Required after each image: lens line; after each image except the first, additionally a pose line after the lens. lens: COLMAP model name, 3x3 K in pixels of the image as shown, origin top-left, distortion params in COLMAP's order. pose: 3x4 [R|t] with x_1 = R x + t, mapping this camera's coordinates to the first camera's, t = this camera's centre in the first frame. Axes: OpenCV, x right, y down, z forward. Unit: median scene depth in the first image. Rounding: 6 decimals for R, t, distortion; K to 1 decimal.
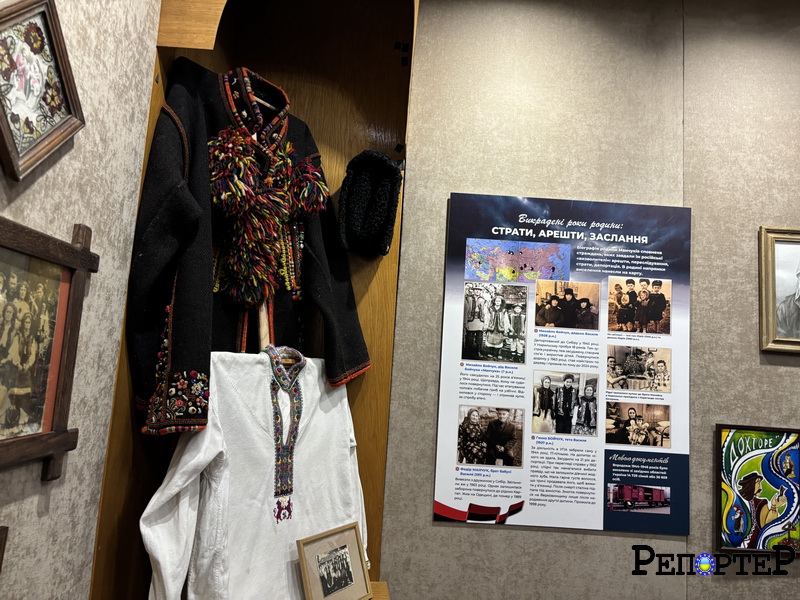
lens RADIAL K [[604.7, 0, 404.4], [0, 604.7, 296.4], [0, 0, 1]] dist [0.055961, -0.068885]
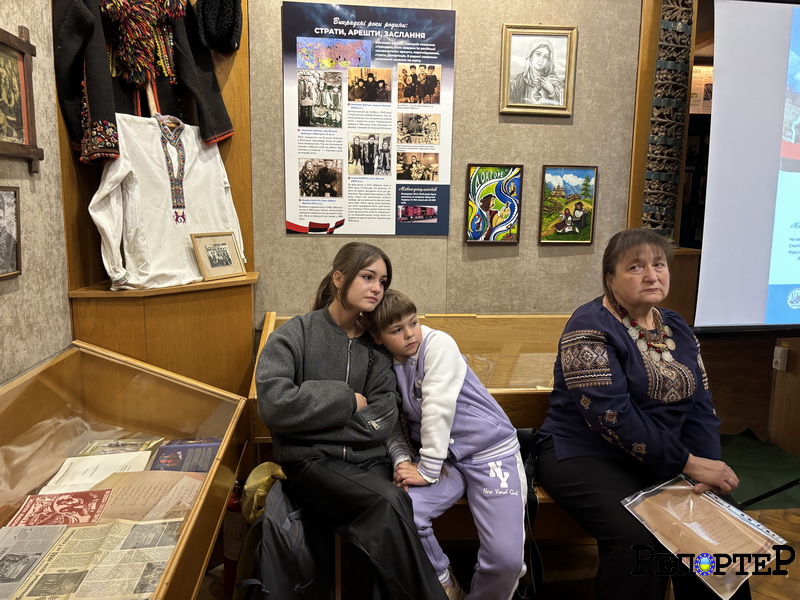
lens RADIAL K [[606.1, 0, 399.3], [0, 606.1, 295.1], [0, 0, 1]] dist [0.045356, -0.052063]
pose [[0.995296, -0.057839, 0.077715, 0.199468], [0.034255, 0.960505, 0.276147, 0.097159], [-0.090618, -0.272186, 0.957968, -0.542140]]
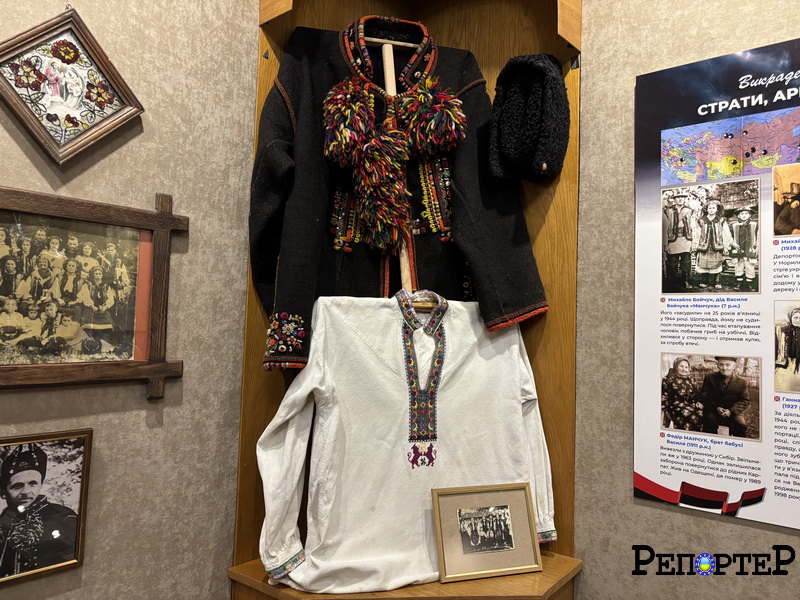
lens RADIAL K [[604.7, 0, 404.4], [0, 604.7, 296.4], [0, 0, 1]] dist [0.055961, -0.068885]
pose [[0.753726, -0.070203, -0.653429, 0.348661], [0.098888, 0.995073, 0.007157, 0.071085], [0.649707, -0.070011, 0.756954, 0.215992]]
